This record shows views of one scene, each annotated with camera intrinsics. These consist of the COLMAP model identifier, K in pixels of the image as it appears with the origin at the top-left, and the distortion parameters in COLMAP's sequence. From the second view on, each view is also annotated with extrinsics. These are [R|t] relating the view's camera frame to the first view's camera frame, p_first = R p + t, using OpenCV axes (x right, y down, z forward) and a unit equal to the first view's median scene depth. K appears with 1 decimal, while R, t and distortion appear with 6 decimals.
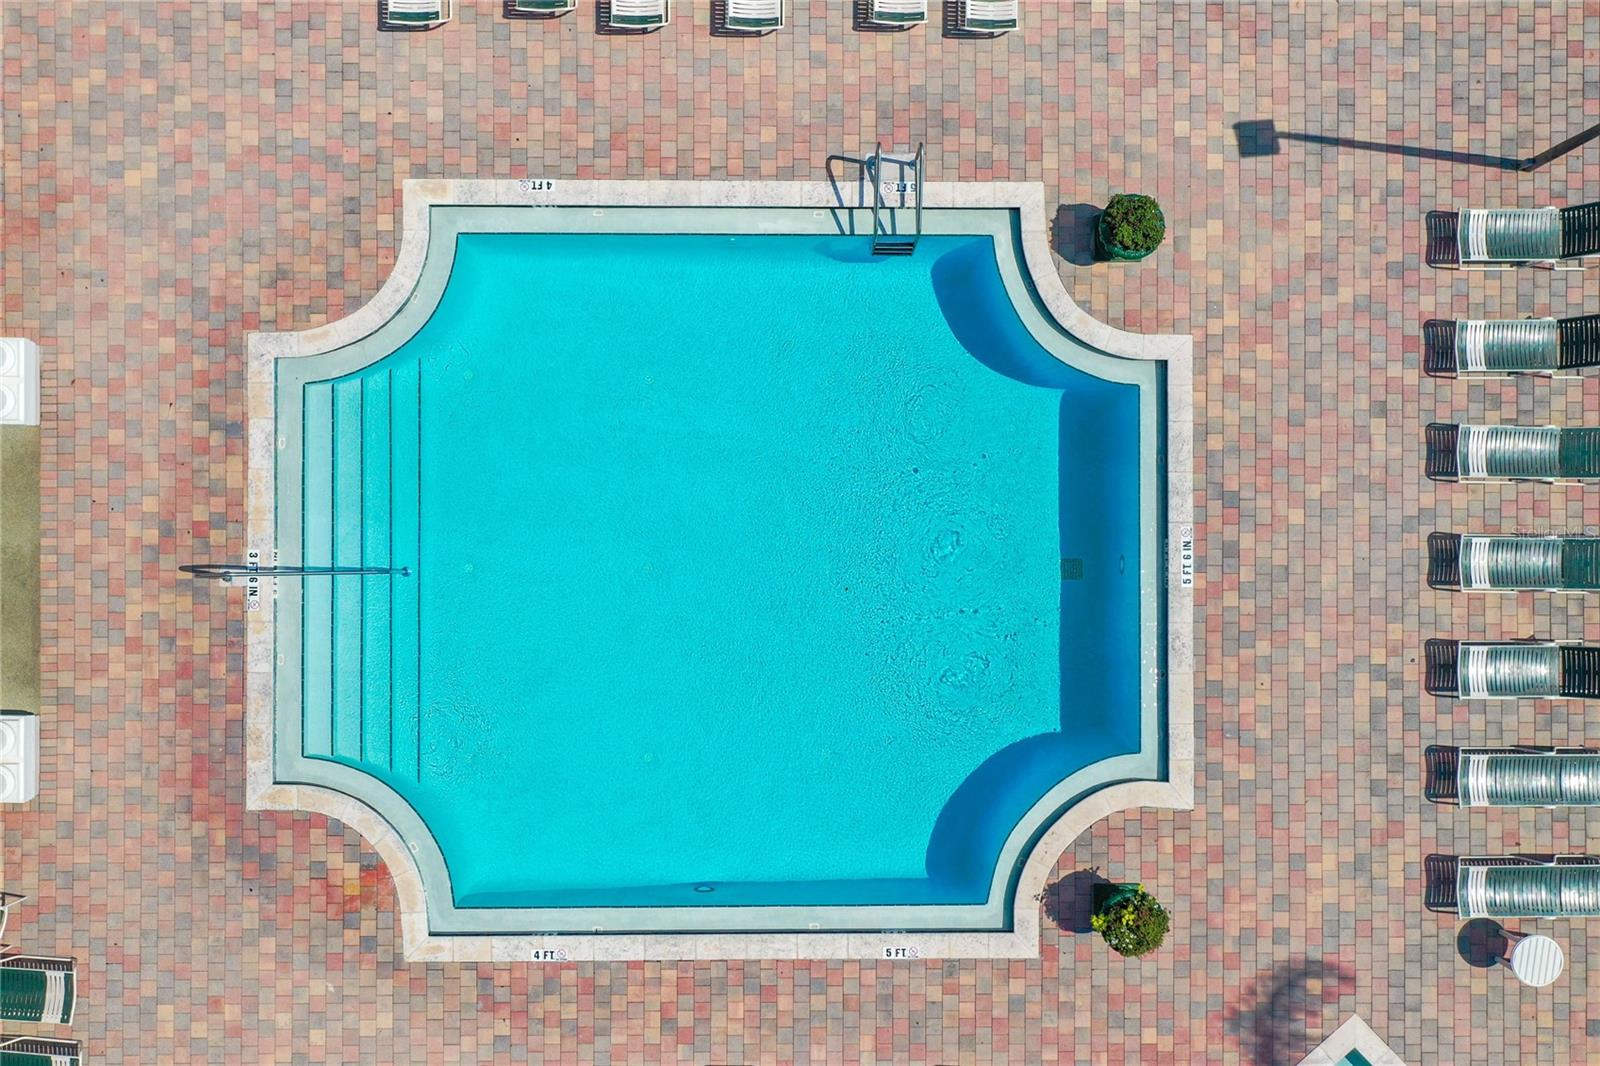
lens RADIAL K [[1214.1, 0, 800.0], [0, 1214.1, 533.0], [0, 0, 1]] dist [0.011659, 0.006965]
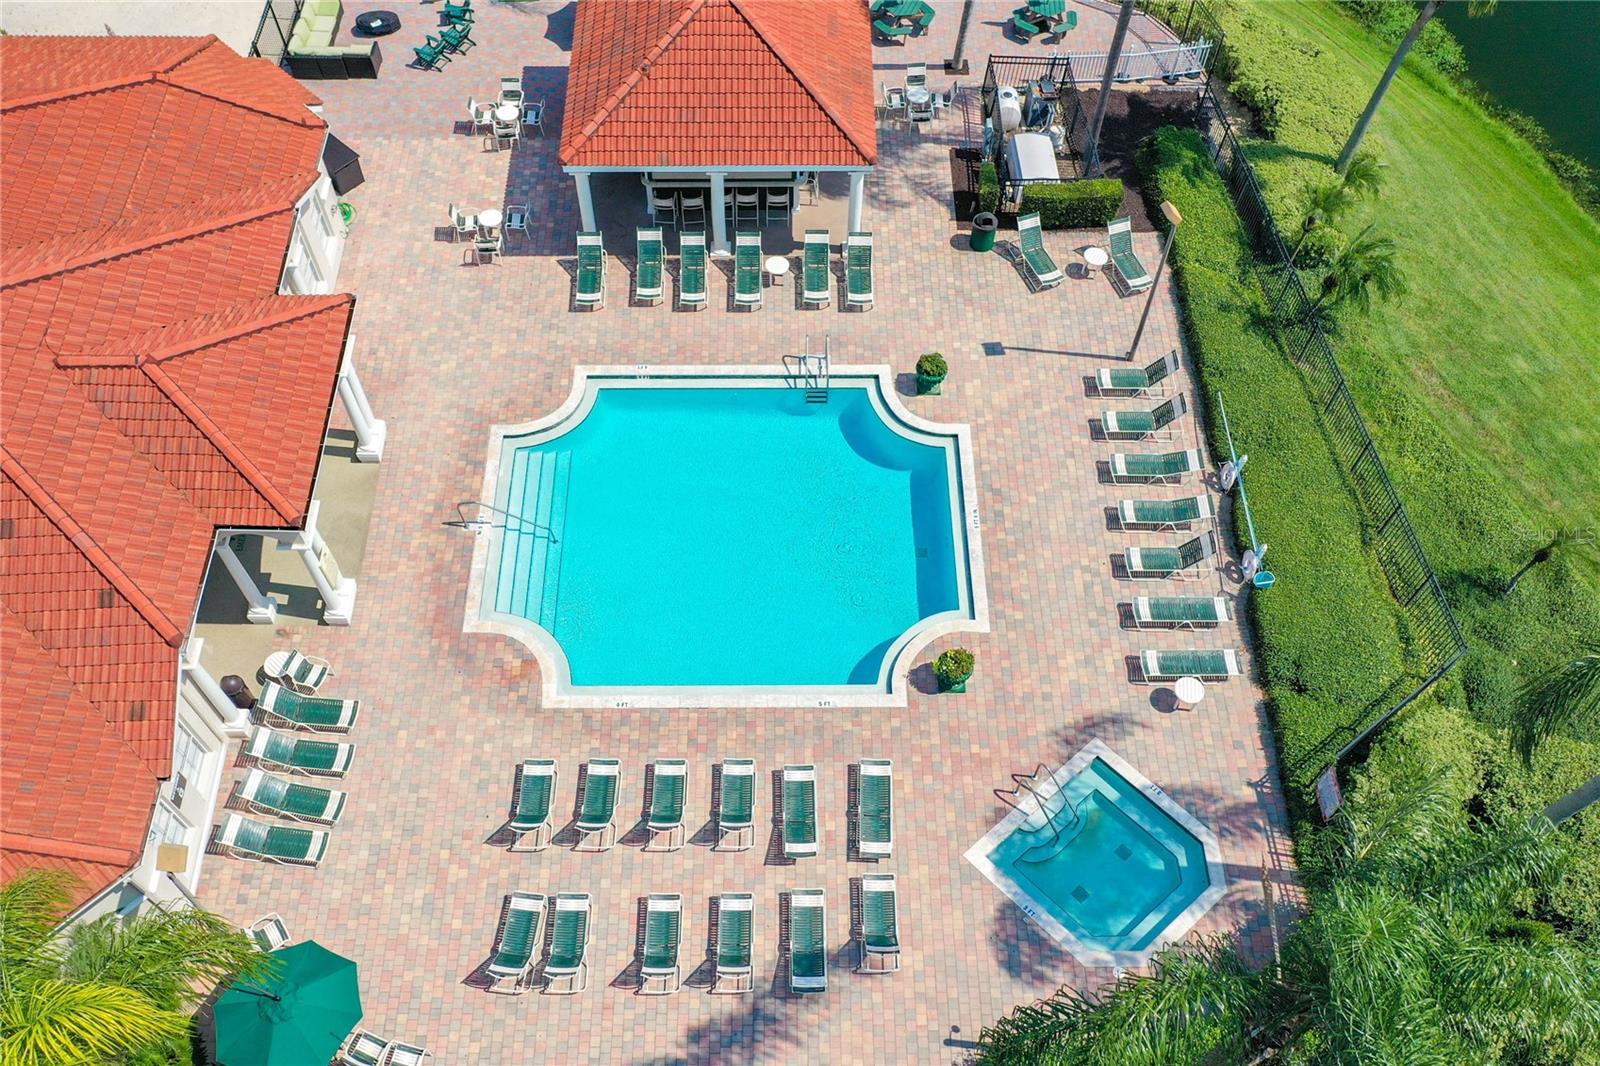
lens RADIAL K [[1214.1, 0, 800.0], [0, 1214.1, 533.0], [0, 0, 1]] dist [0.011659, 0.006965]
pose [[0.999856, -0.016918, -0.001336, 0.049511], [0.013779, 0.855257, -0.518021, 1.014387], [0.009906, 0.517928, 0.855367, -0.596479]]
